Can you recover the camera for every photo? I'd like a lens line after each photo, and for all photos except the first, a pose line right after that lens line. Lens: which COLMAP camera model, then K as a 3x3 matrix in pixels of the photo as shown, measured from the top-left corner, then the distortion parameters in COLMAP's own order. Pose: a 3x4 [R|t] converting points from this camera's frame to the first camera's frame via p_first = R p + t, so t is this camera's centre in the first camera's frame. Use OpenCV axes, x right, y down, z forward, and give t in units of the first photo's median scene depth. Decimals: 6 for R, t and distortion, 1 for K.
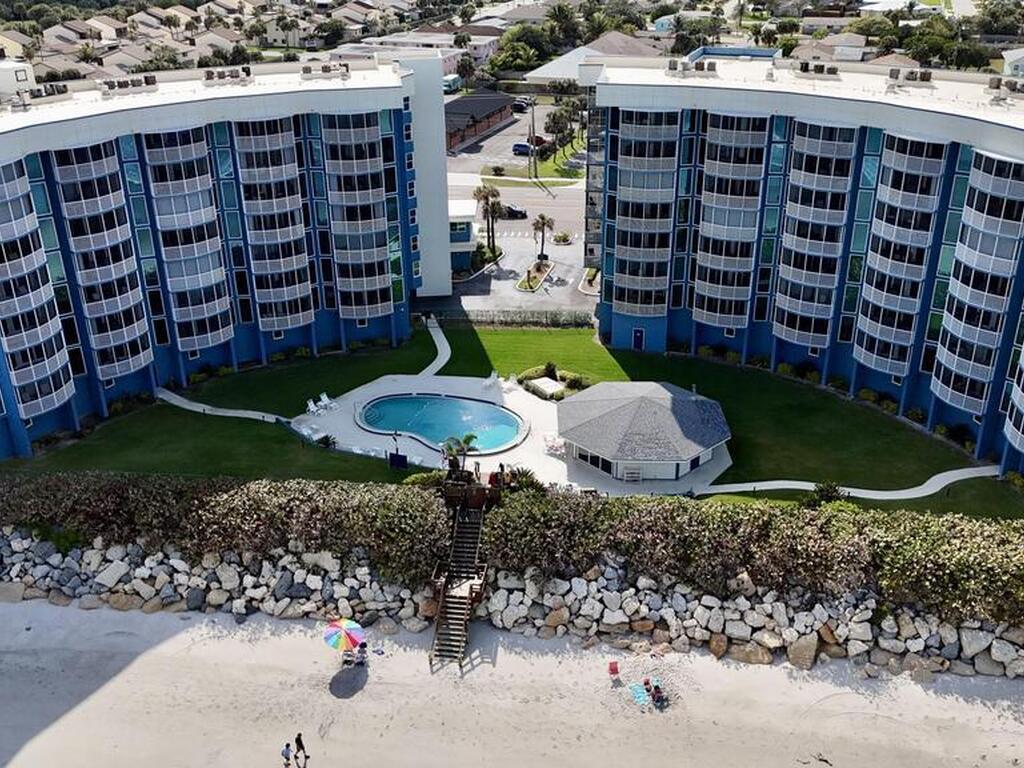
lens RADIAL K [[1001.6, 0, 512.0], [0, 1001.6, 384.0], [0, 0, 1]] dist [0.067117, -0.115387]
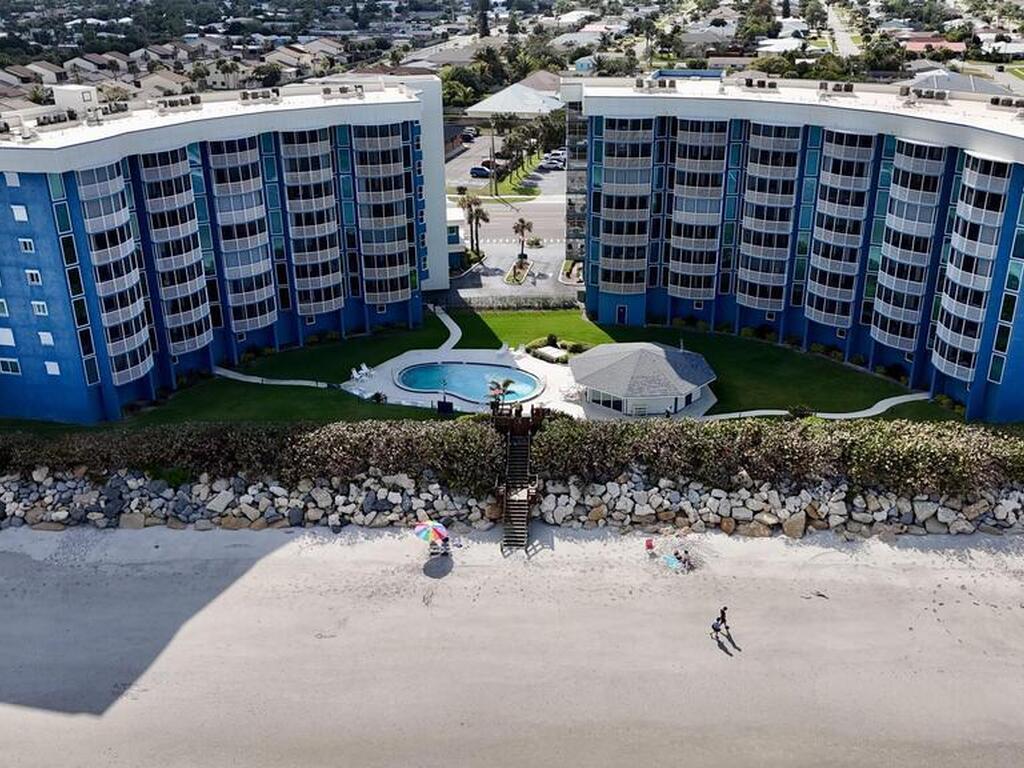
lens RADIAL K [[1001.6, 0, 512.0], [0, 1001.6, 384.0], [0, 0, 1]] dist [0.067117, -0.115387]
pose [[0.995410, -0.038361, 0.087679, -0.125763], [0.042099, 0.998264, -0.041188, 0.092867], [-0.085947, 0.044690, 0.995297, -0.175755]]
